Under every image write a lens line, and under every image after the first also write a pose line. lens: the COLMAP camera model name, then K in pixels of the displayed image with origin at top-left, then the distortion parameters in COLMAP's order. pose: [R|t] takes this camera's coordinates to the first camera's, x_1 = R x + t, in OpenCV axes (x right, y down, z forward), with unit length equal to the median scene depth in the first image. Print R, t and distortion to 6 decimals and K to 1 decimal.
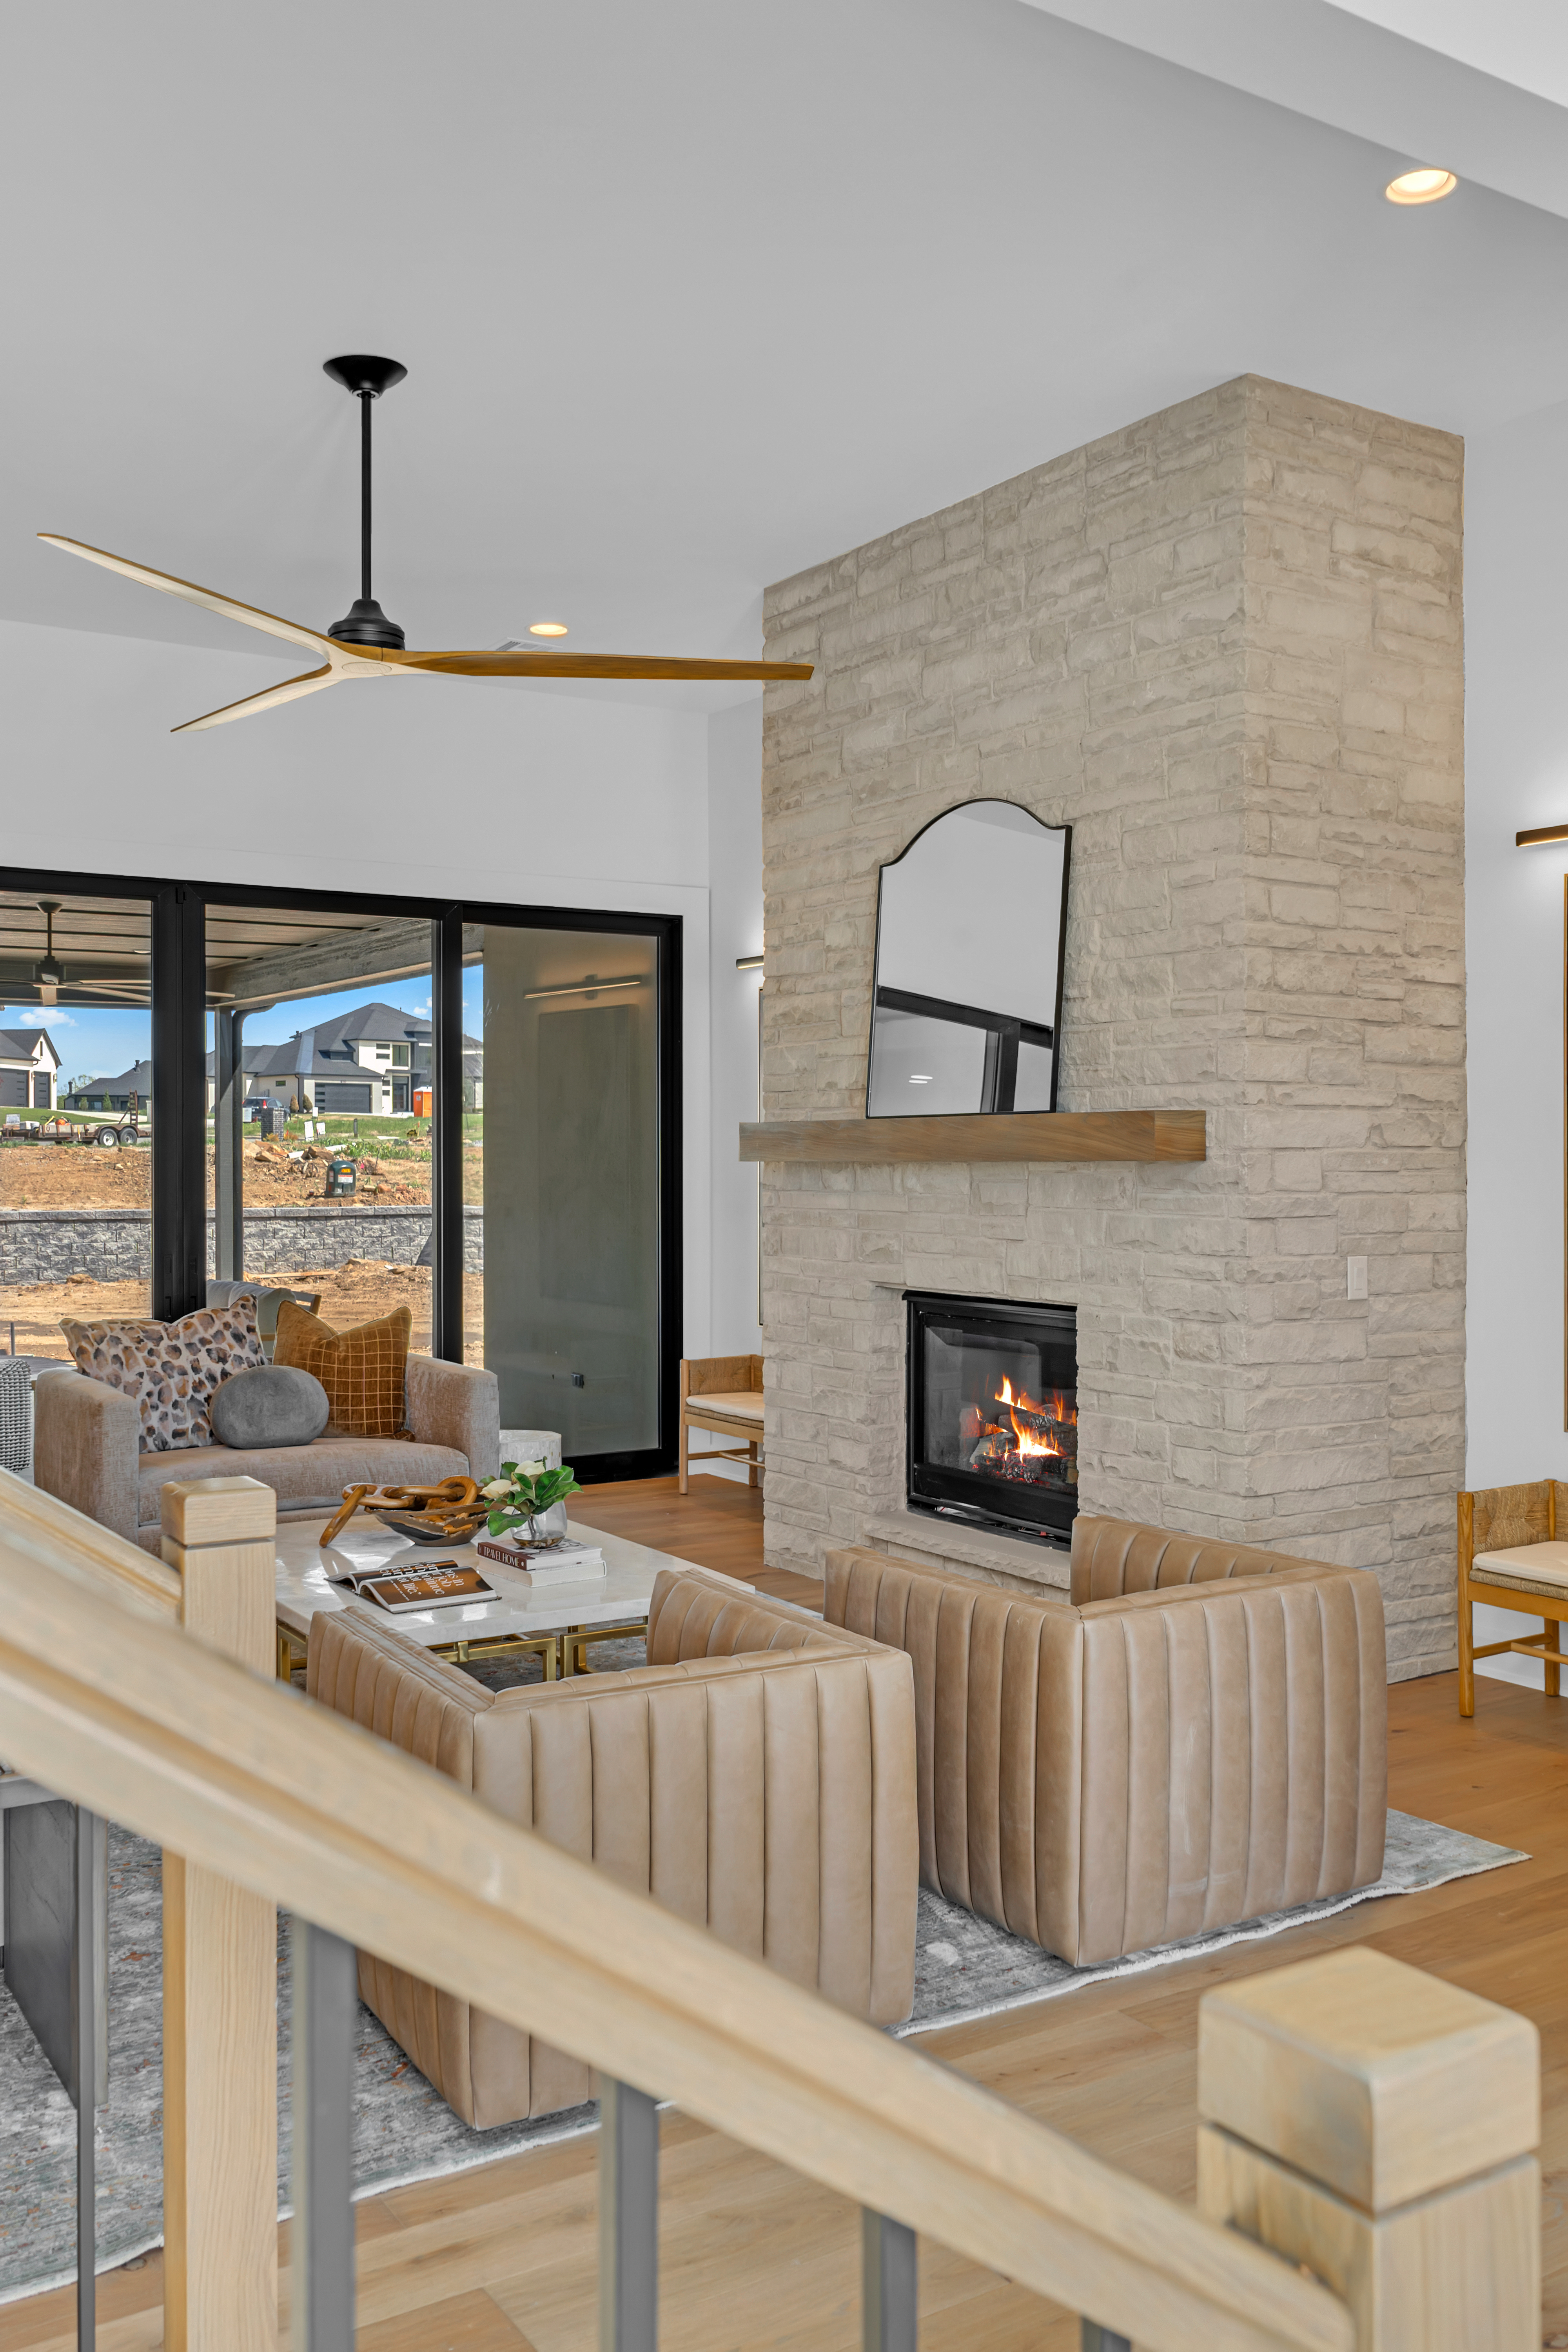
lens RADIAL K [[2006.0, 0, 711.1], [0, 2006.0, 1165.6], [0, 0, 1]] dist [0.008285, -0.009182]
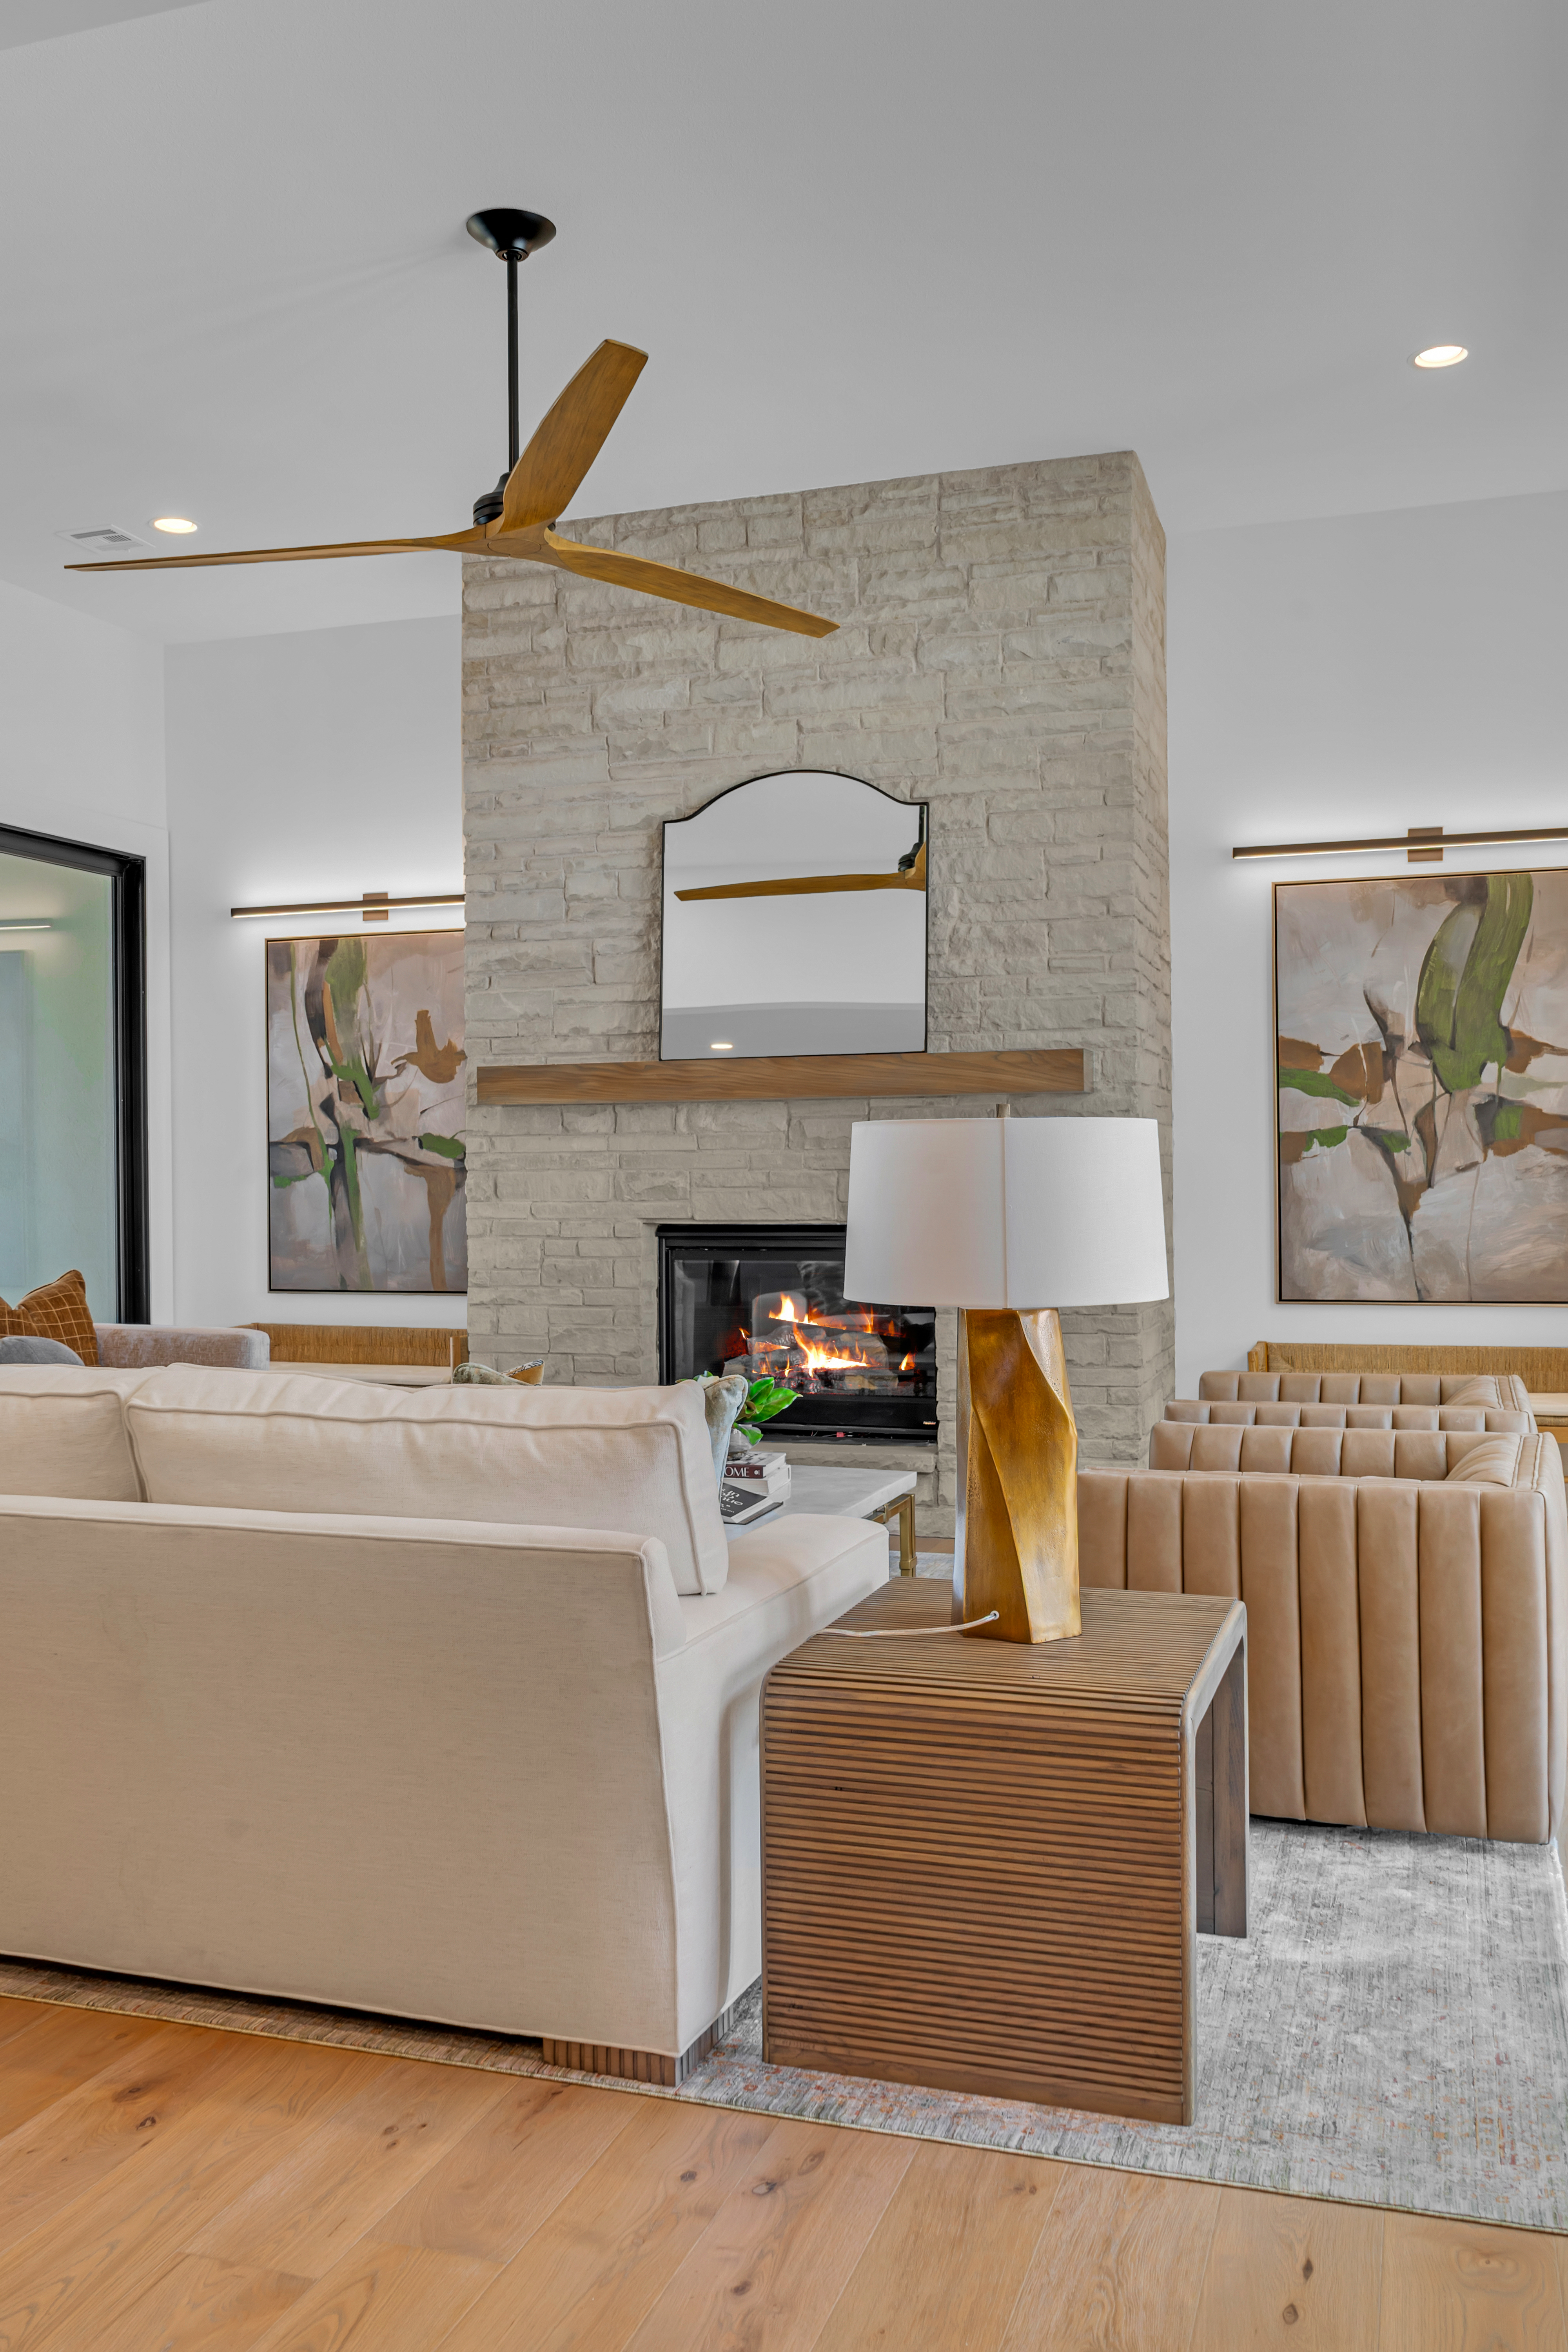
lens RADIAL K [[1890.6, 0, 844.6], [0, 1890.6, 1168.3], [0, 0, 1]] dist [-0.006180, 0.005775]
pose [[0.771006, -0.004683, 0.636810, -0.504808], [0.008204, 0.999963, -0.002580, 0.037872], [-0.636775, 0.007214, 0.771016, 0.188853]]
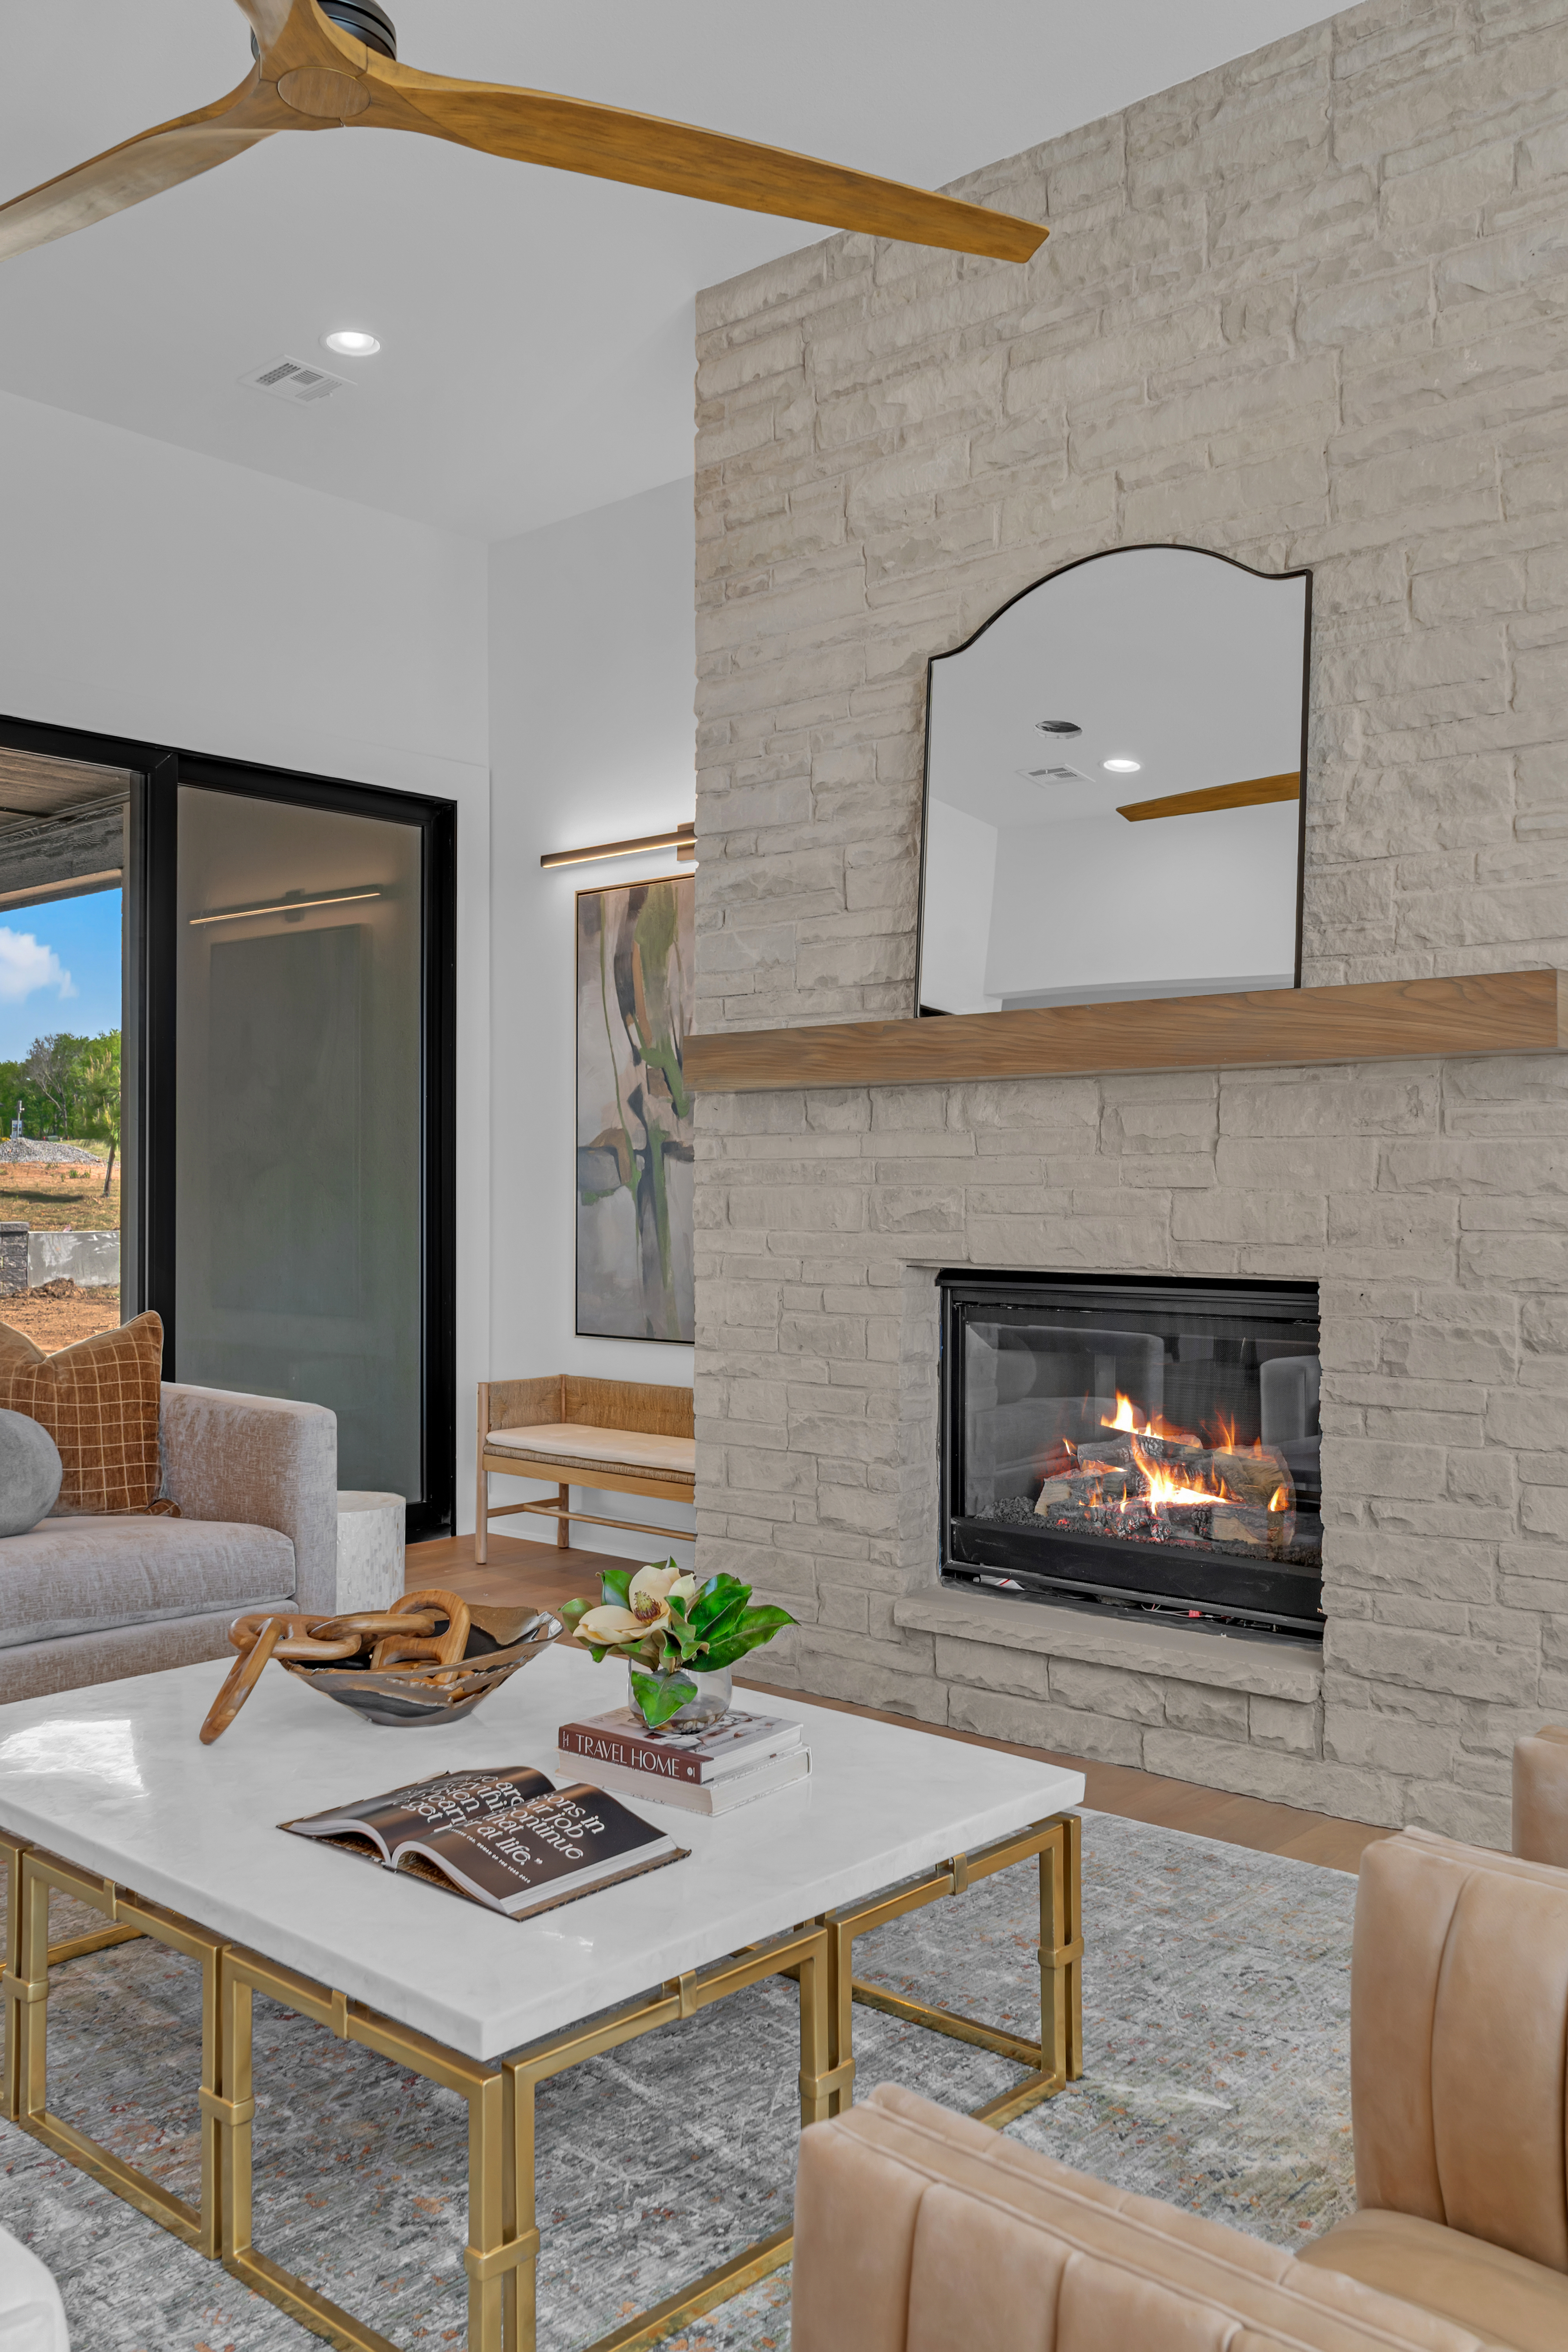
lens RADIAL K [[1973.0, 0, 790.6], [0, 1973.0, 1162.0], [0, 0, 1]] dist [-0.005787, 0.001240]
pose [[0.958477, 0.005052, 0.285126, -0.165558], [-0.000806, 0.999887, -0.015009, 0.037327], [-0.285169, 0.014156, 0.958373, 0.385721]]
